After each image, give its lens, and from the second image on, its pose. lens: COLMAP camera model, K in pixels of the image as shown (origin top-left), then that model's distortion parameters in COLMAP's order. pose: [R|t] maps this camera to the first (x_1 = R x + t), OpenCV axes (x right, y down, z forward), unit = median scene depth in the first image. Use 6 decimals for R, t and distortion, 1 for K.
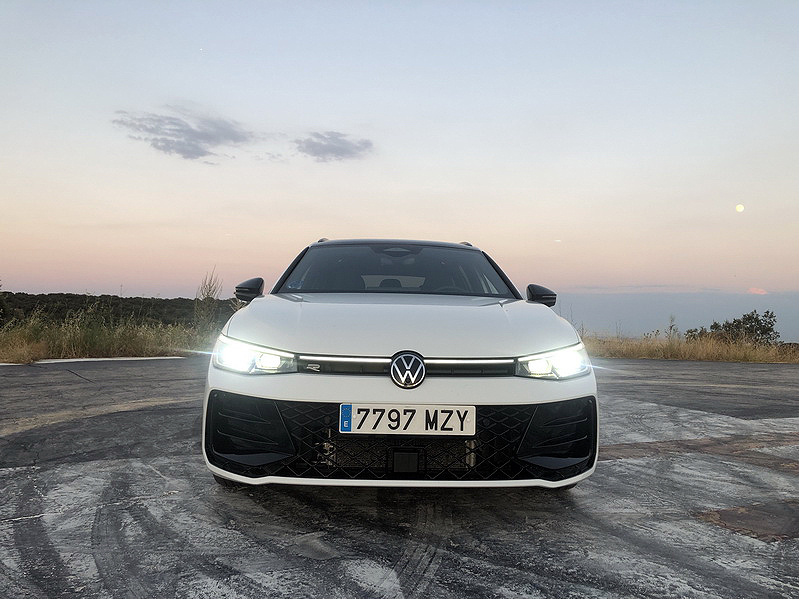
lens RADIAL K [[662.1, 0, 399.5], [0, 662.1, 299.5], [0, 0, 1]] dist [0.009946, 0.001253]
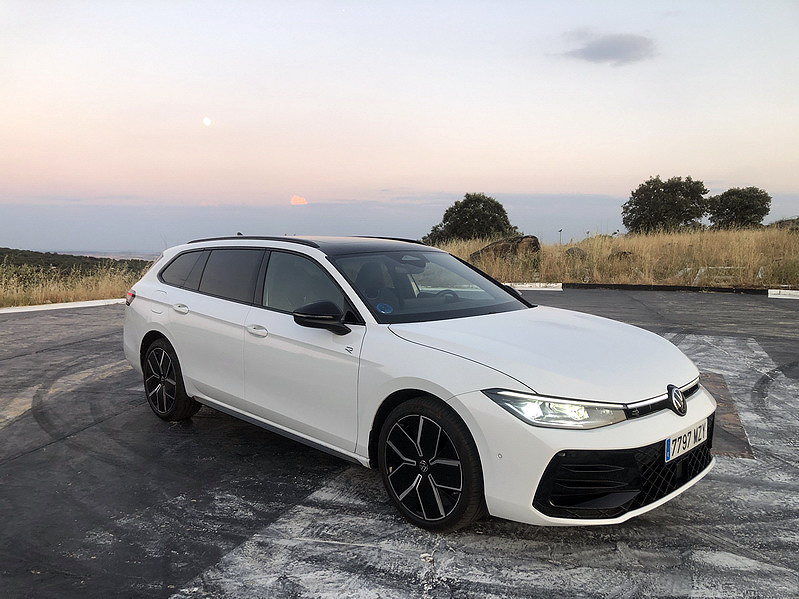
lens RADIAL K [[662.1, 0, 399.5], [0, 662.1, 299.5], [0, 0, 1]] dist [0.009946, 0.001253]
pose [[0.728455, -0.084850, 0.679819, -1.149619], [-0.005727, 0.991512, 0.129890, -0.234579], [-0.685070, -0.098512, 0.721786, 0.430624]]
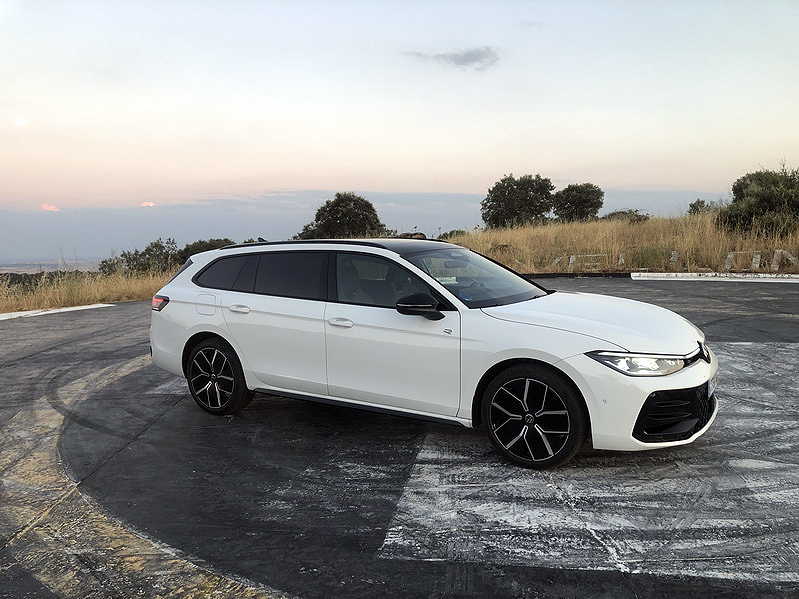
lens RADIAL K [[658.0, 0, 399.5], [0, 658.0, 299.5], [0, 0, 1]] dist [0.014615, 0.011591]
pose [[0.553914, -0.120430, 0.823818, -1.694818], [0.015693, 0.990818, 0.134291, -0.253760], [-0.832426, -0.061457, 0.550718, 0.676684]]
